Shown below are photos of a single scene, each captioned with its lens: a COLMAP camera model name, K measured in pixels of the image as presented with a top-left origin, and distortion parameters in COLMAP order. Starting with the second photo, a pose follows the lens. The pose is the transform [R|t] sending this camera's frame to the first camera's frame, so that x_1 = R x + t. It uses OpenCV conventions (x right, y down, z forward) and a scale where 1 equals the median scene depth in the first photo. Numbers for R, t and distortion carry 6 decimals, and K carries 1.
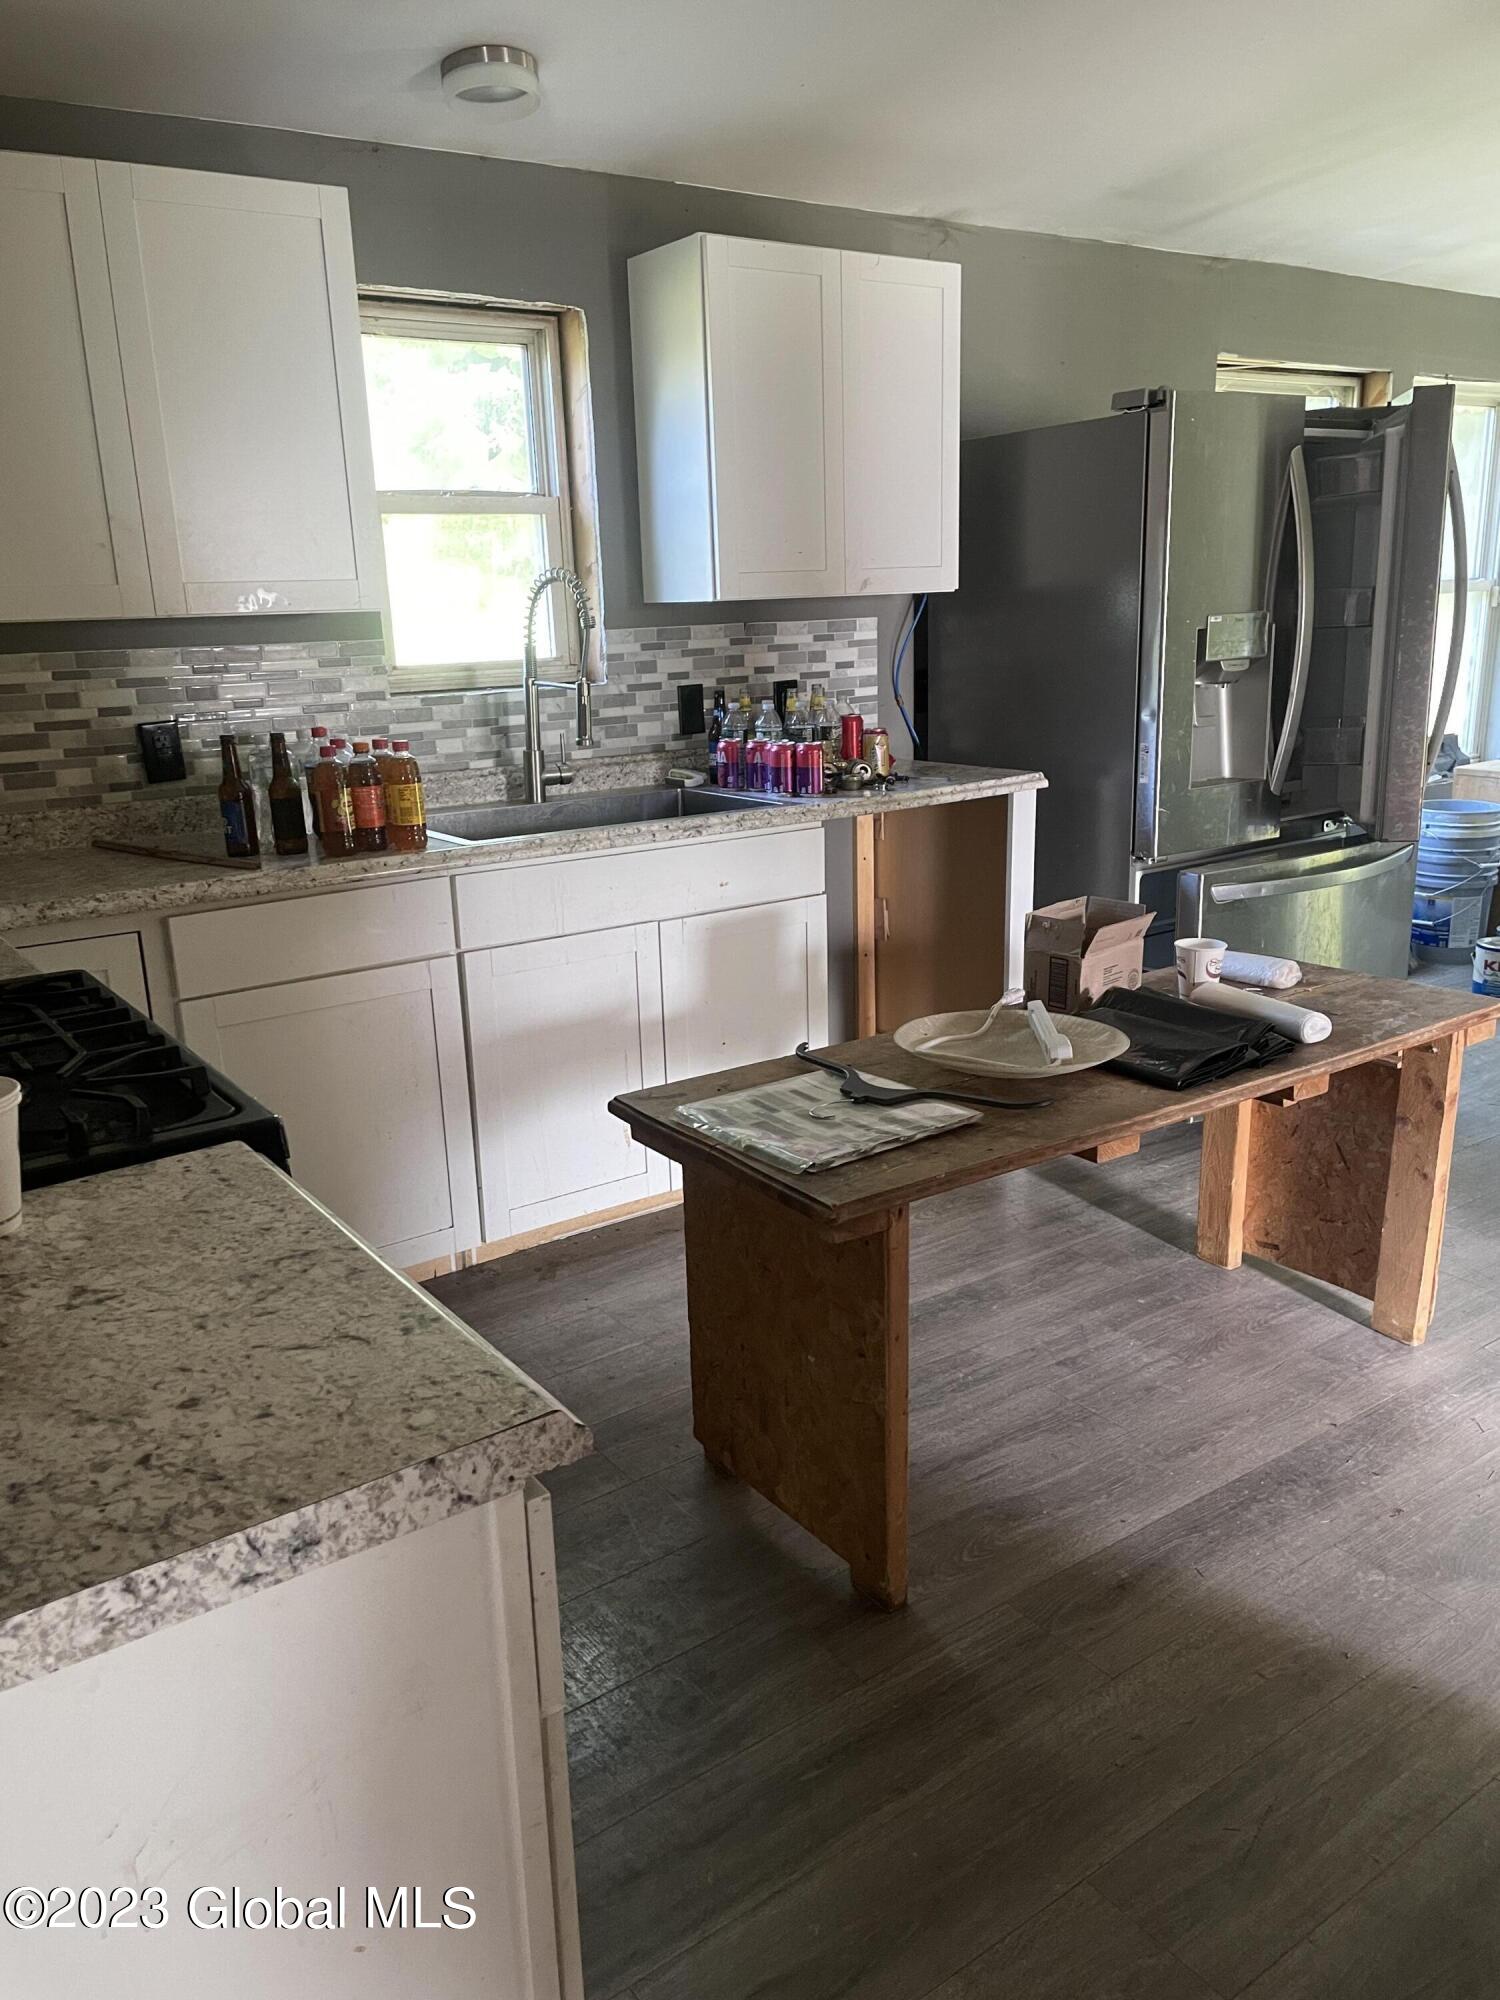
lens RADIAL K [[1515.2, 0, 745.2], [0, 1515.2, 1000.6], [0, 0, 1]] dist [0.094366, -0.128709]
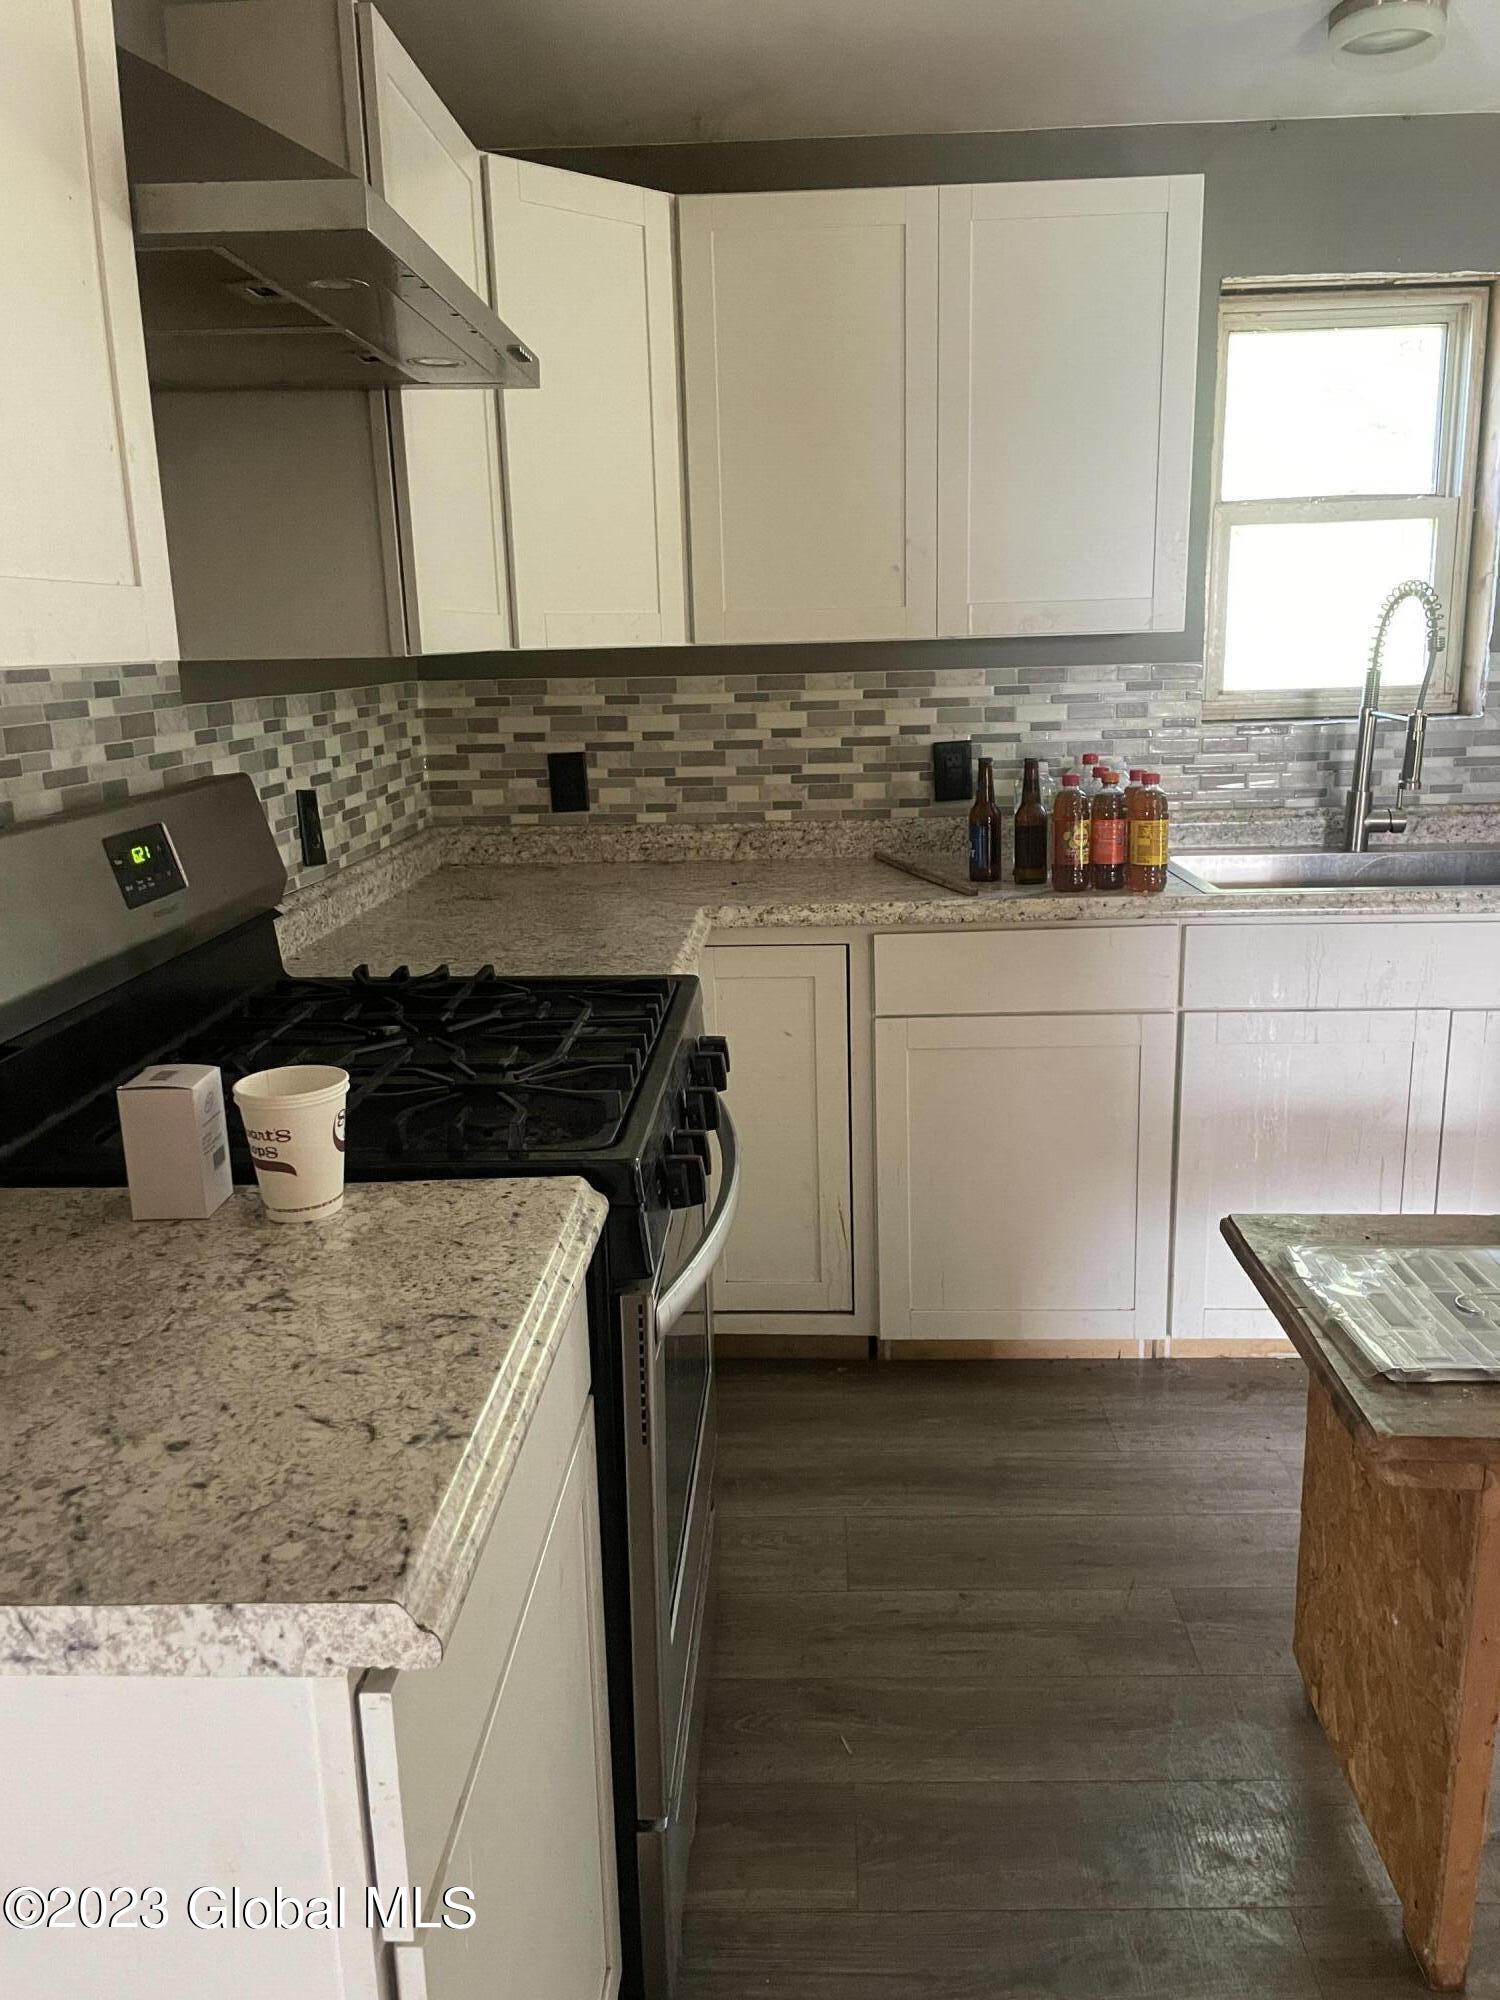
lens RADIAL K [[1515.2, 0, 745.2], [0, 1515.2, 1000.6], [0, 0, 1]] dist [0.094366, -0.128709]
pose [[0.795527, 0.150400, -0.586956, 0.137873], [-0.157349, 0.986750, 0.039580, -0.033565], [0.585131, 0.060870, 0.808651, 0.125599]]
